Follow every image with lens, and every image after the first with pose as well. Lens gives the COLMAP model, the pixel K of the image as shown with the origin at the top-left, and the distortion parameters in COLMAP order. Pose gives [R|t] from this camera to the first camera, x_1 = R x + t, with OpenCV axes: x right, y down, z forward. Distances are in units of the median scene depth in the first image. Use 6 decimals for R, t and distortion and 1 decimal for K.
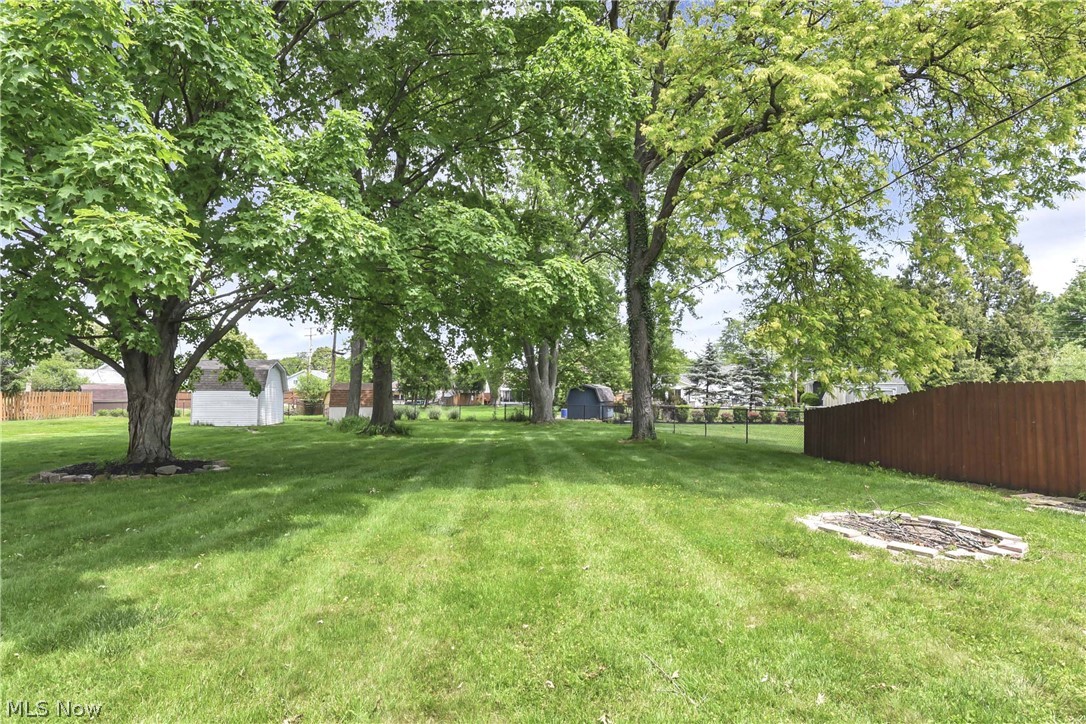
lens RADIAL K [[509.9, 0, 550.4], [0, 509.9, 355.6], [0, 0, 1]] dist [-0.011677, -0.000577]
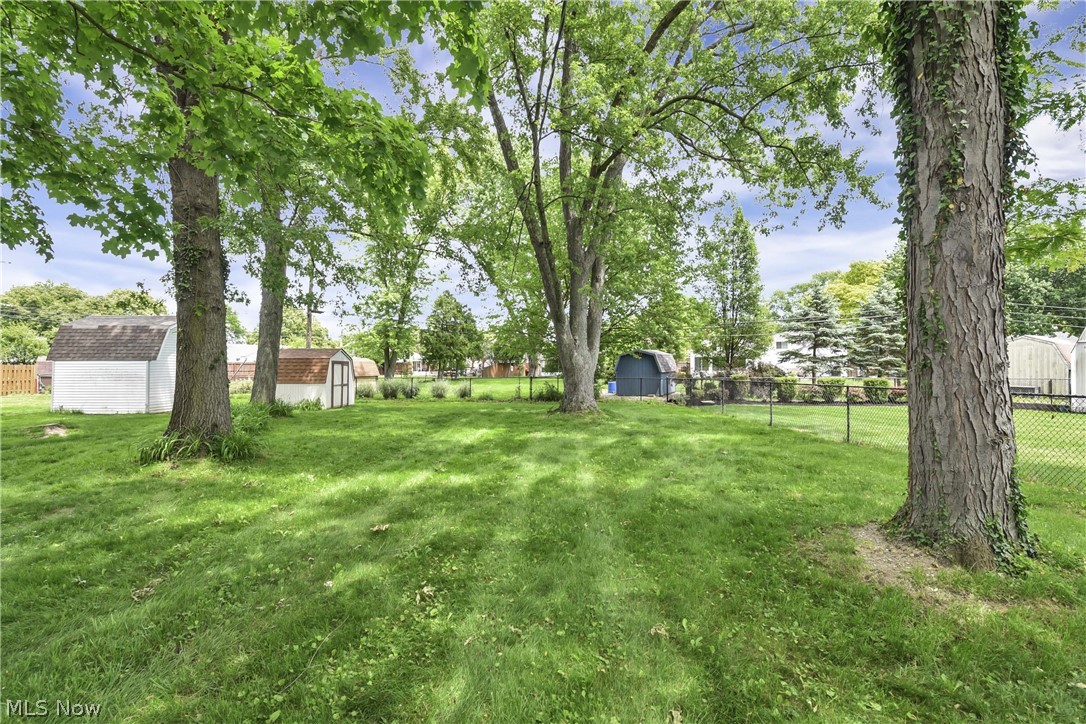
lens RADIAL K [[509.9, 0, 550.4], [0, 509.9, 355.6], [0, 0, 1]] dist [-0.011677, -0.000577]
pose [[0.995972, -0.009878, -0.089124, 0.004345], [0.015115, 0.998186, 0.058279, 0.021898], [0.088387, -0.059392, 0.994314, 0.265917]]
